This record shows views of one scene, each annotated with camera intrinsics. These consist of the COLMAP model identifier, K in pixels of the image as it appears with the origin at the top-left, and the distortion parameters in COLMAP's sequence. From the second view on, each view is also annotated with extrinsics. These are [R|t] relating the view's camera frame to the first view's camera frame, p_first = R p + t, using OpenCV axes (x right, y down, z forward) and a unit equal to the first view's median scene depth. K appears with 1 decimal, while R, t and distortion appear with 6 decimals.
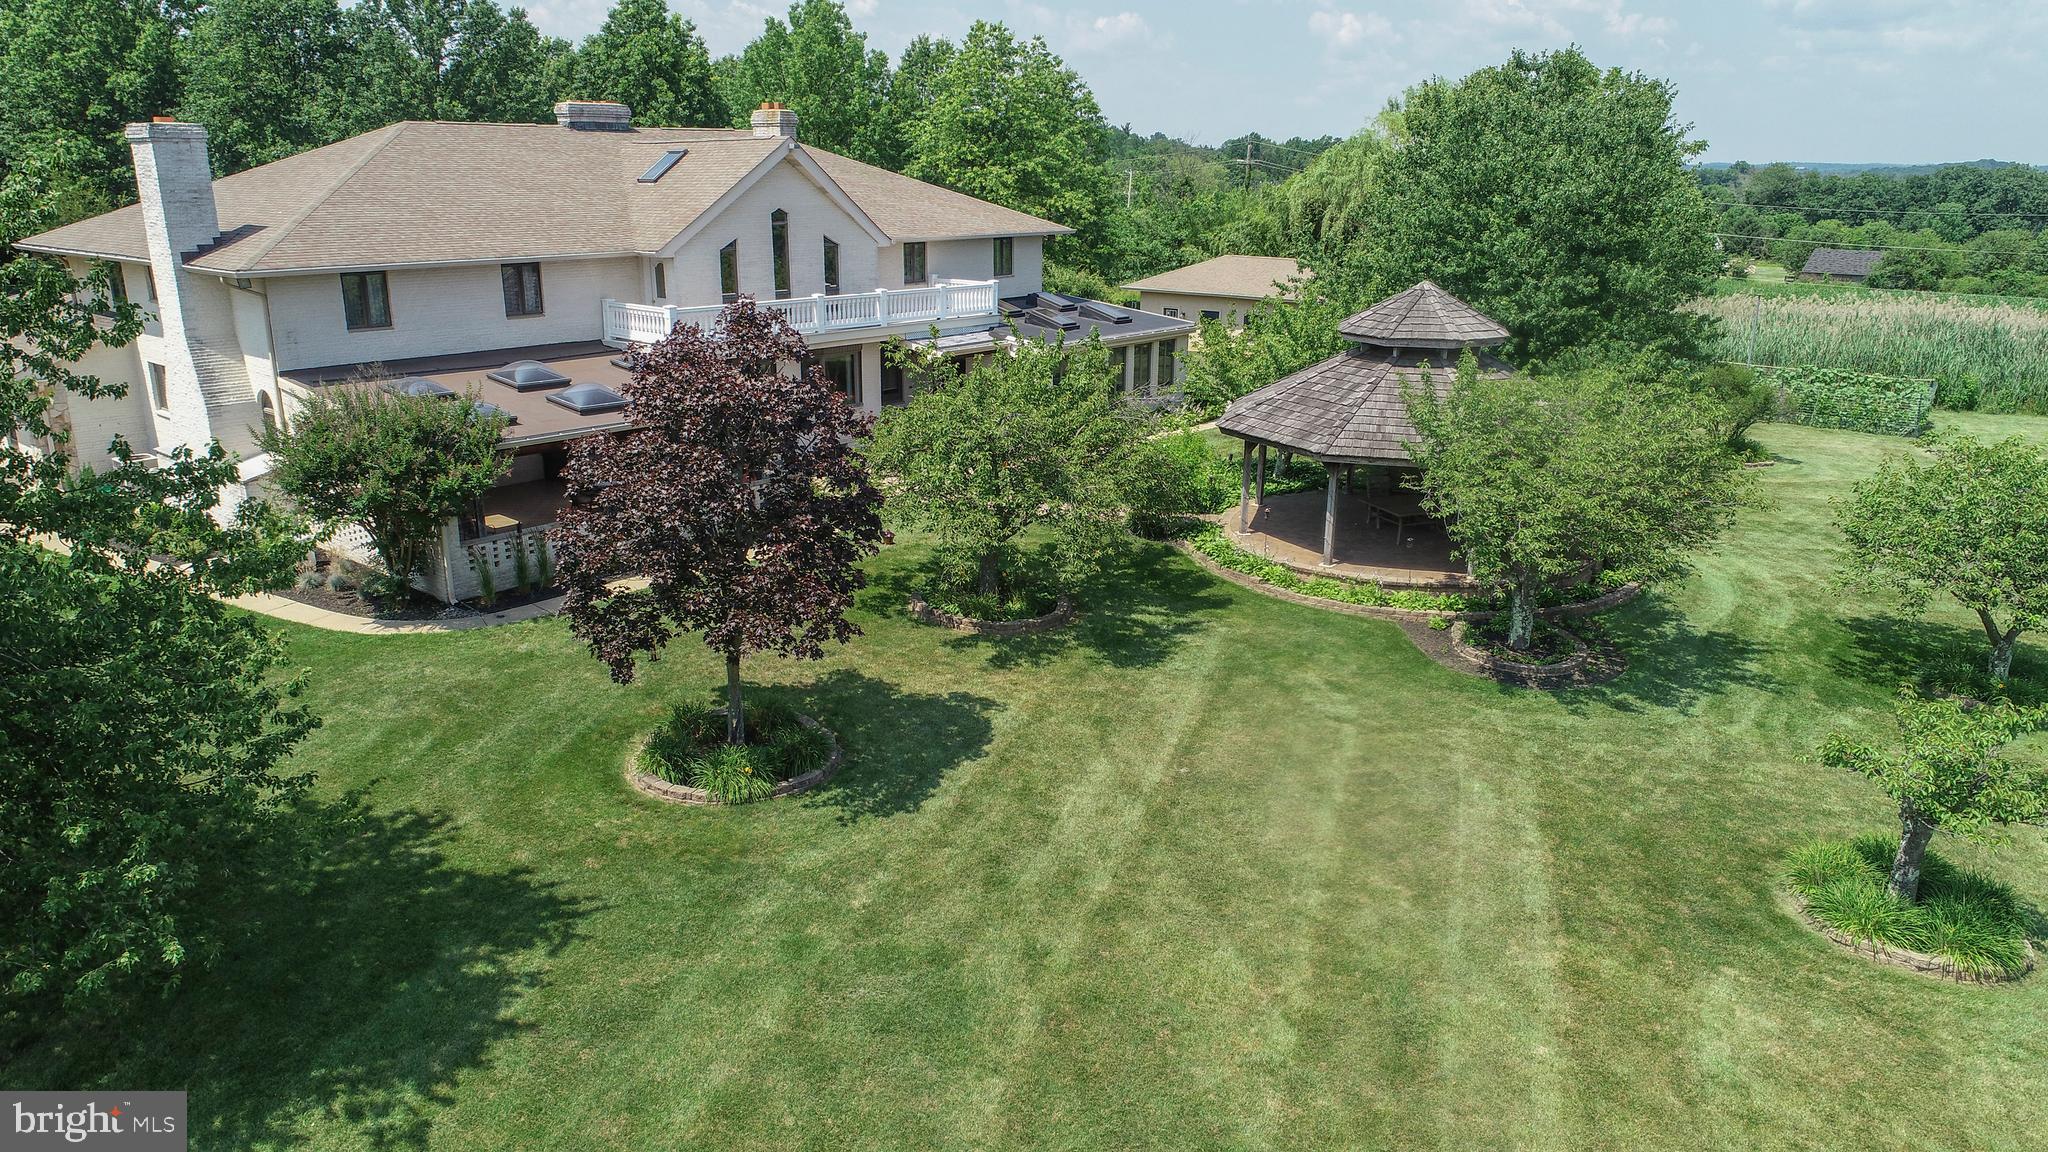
lens RADIAL K [[1372.8, 0, 1021.8], [0, 1372.8, 572.7], [0, 0, 1]] dist [-0.000255, -0.001119]
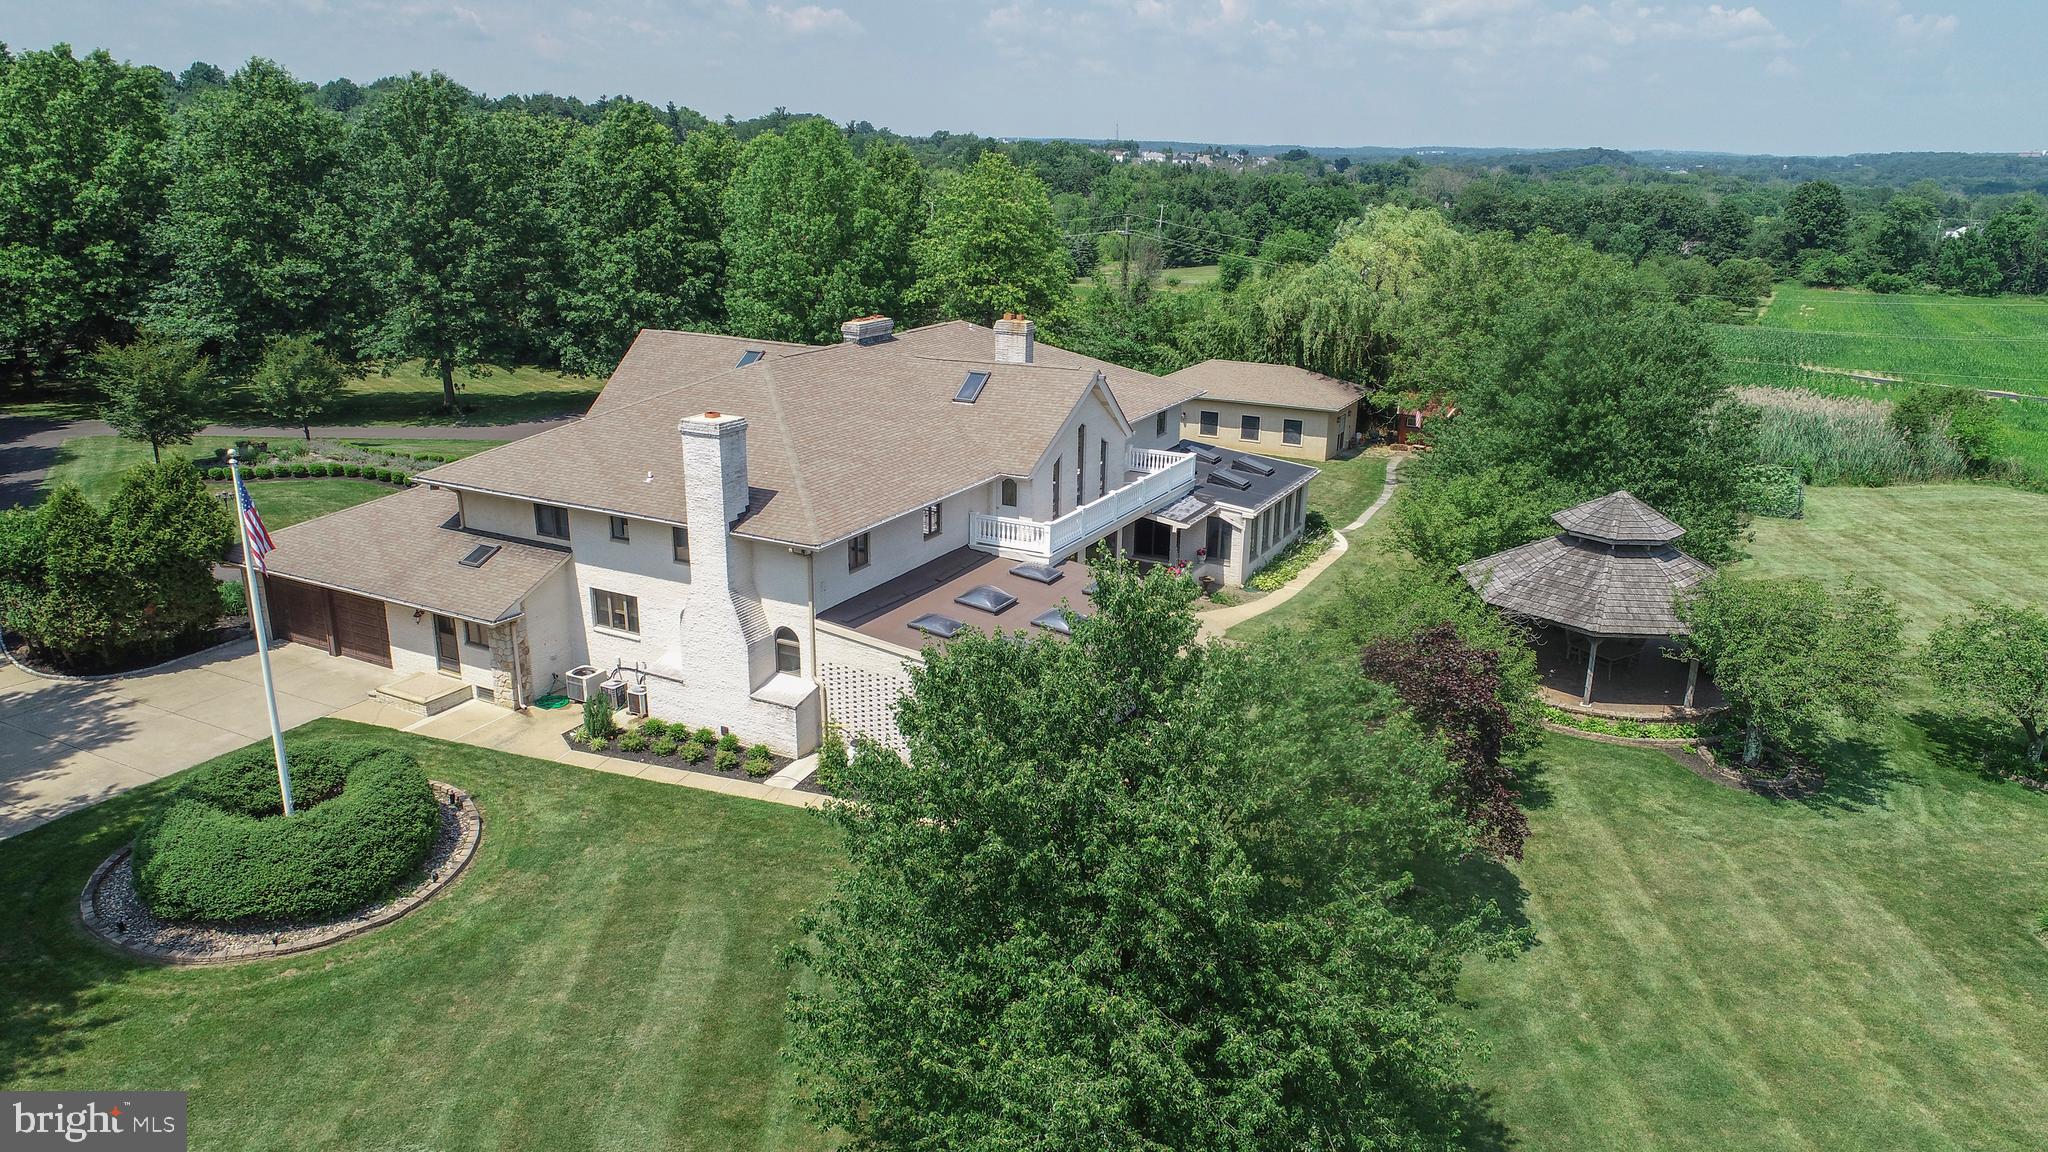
lens RADIAL K [[1372.8, 0, 1021.8], [0, 1372.8, 572.7], [0, 0, 1]] dist [-0.000255, -0.001119]
pose [[0.976768, -0.059090, 0.205992, -0.683027], [0.056398, 0.998229, 0.018920, -0.220218], [-0.206745, -0.006863, 0.978371, -0.269683]]
